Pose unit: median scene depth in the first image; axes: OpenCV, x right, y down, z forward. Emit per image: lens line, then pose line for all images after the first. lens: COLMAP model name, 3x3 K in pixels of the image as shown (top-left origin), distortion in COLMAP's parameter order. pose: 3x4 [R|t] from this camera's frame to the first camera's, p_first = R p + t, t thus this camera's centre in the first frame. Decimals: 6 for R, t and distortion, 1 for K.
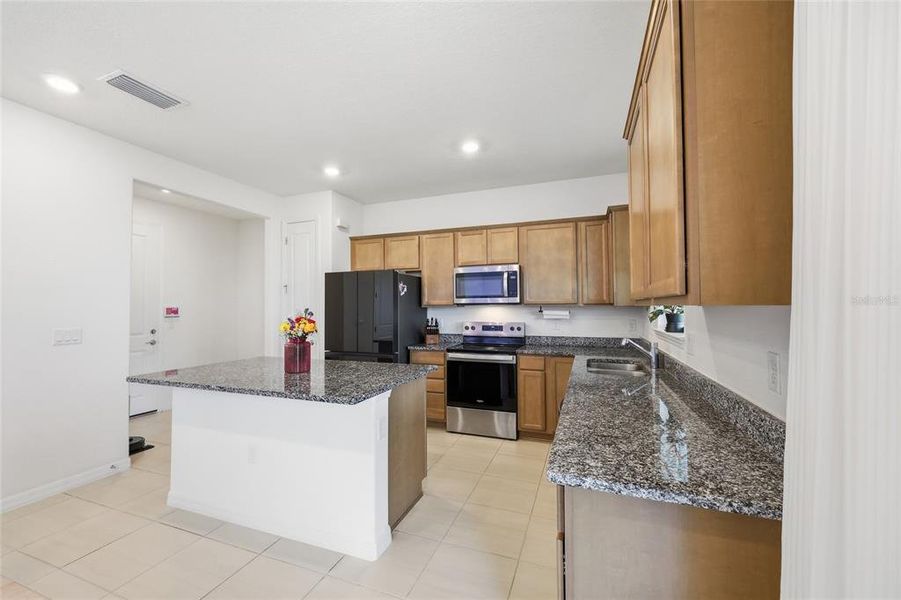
lens RADIAL K [[367.2, 0, 448.6], [0, 367.2, 298.2], [0, 0, 1]] dist [-0.003646, 0.000613]
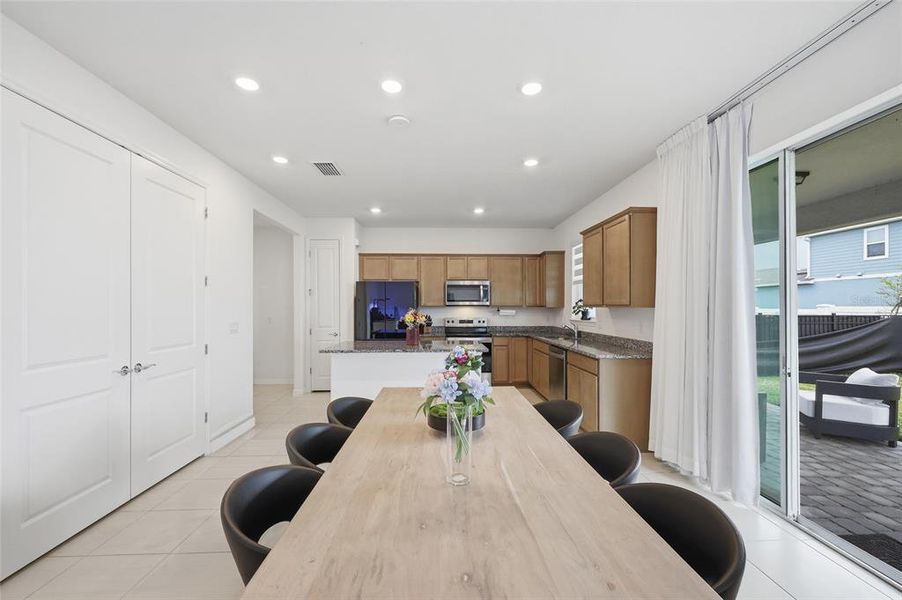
lens RADIAL K [[367.6, 0, 448.6], [0, 367.6, 301.2], [0, 0, 1]] dist [-0.003646, 0.000613]
pose [[0.923214, 0.012376, 0.384086, -0.550085], [-0.014929, 0.999882, 0.003664, -0.006654], [-0.383996, -0.009117, 0.923290, -0.379110]]
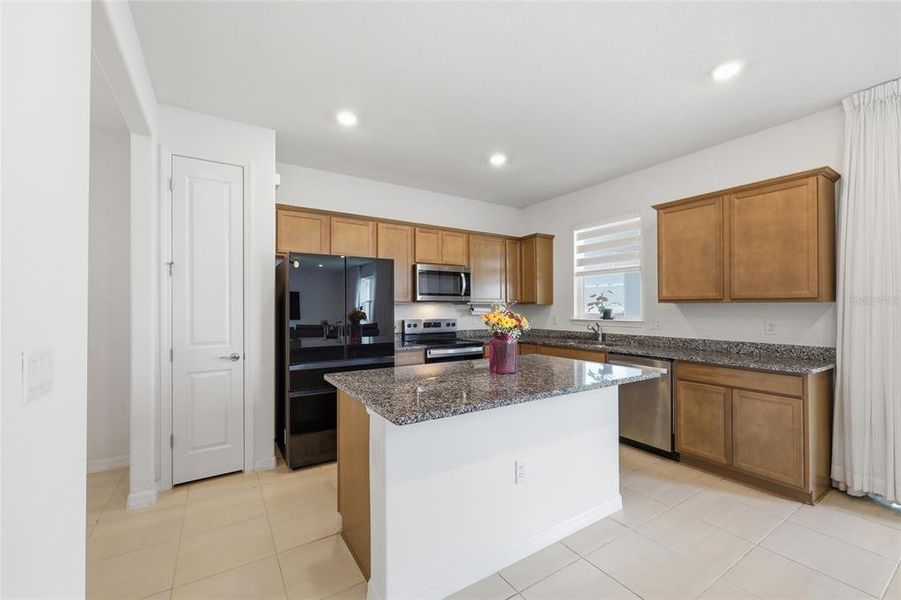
lens RADIAL K [[367.2, 0, 449.1], [0, 367.2, 303.5], [0, 0, 1]] dist [-0.003646, 0.000613]
pose [[0.593776, 0.015604, 0.804479, -0.726514], [-0.021961, 0.999754, -0.003182, 0.023763], [-0.804331, -0.015778, 0.593972, 0.355251]]
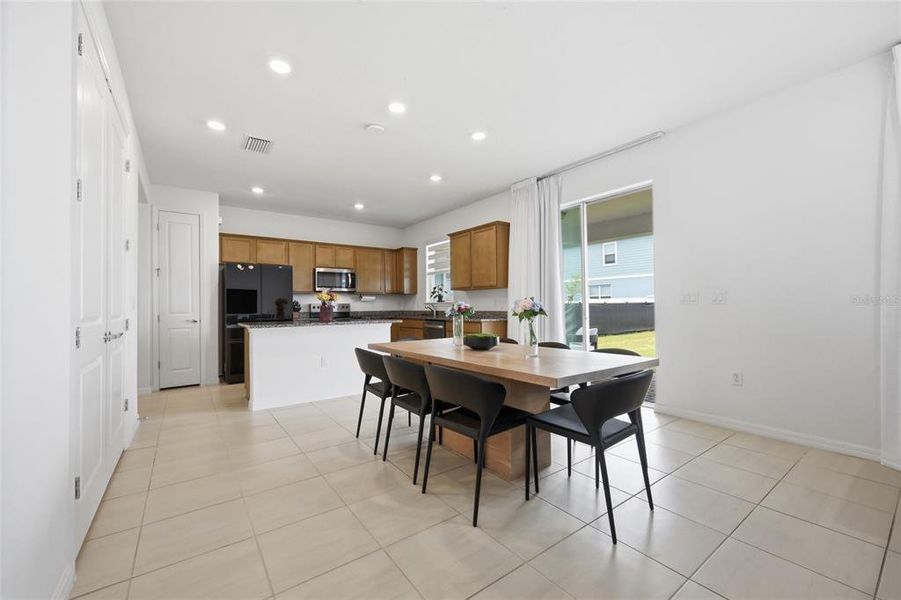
lens RADIAL K [[367.2, 0, 452.0], [0, 367.2, 300.4], [0, 0, 1]] dist [-0.003646, 0.000613]
pose [[0.538260, 0.014941, 0.842646, -0.989971], [-0.012976, 0.999871, -0.009440, 0.062189], [-0.842679, -0.005853, 0.538385, -0.320712]]
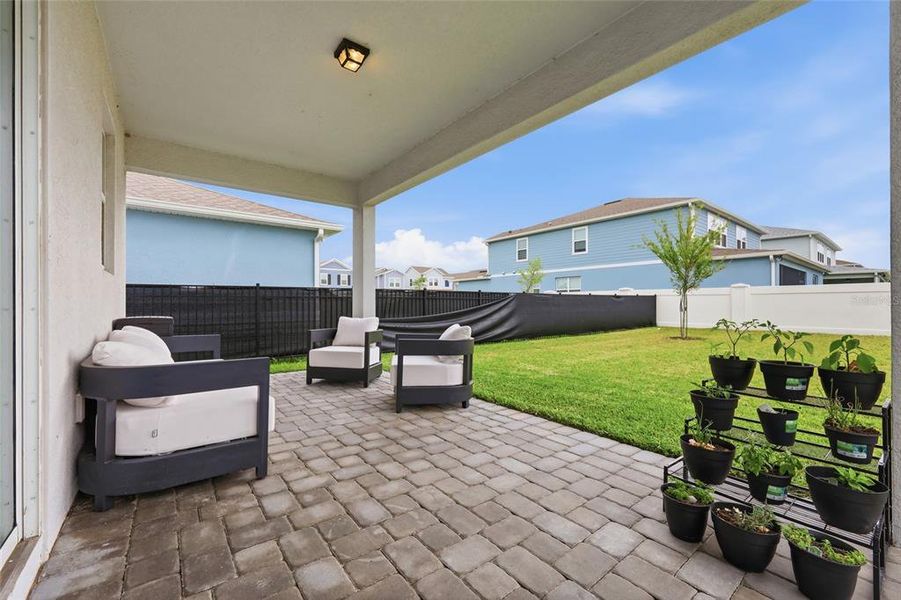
lens RADIAL K [[367.2, 0, 447.0], [0, 367.2, 302.6], [0, 0, 1]] dist [-0.003646, 0.000613]
pose [[0.513392, 0.004159, 0.858144, -0.482293], [-0.018983, 0.999799, 0.006511, 0.005037], [-0.857944, -0.019633, 0.513368, -0.375348]]
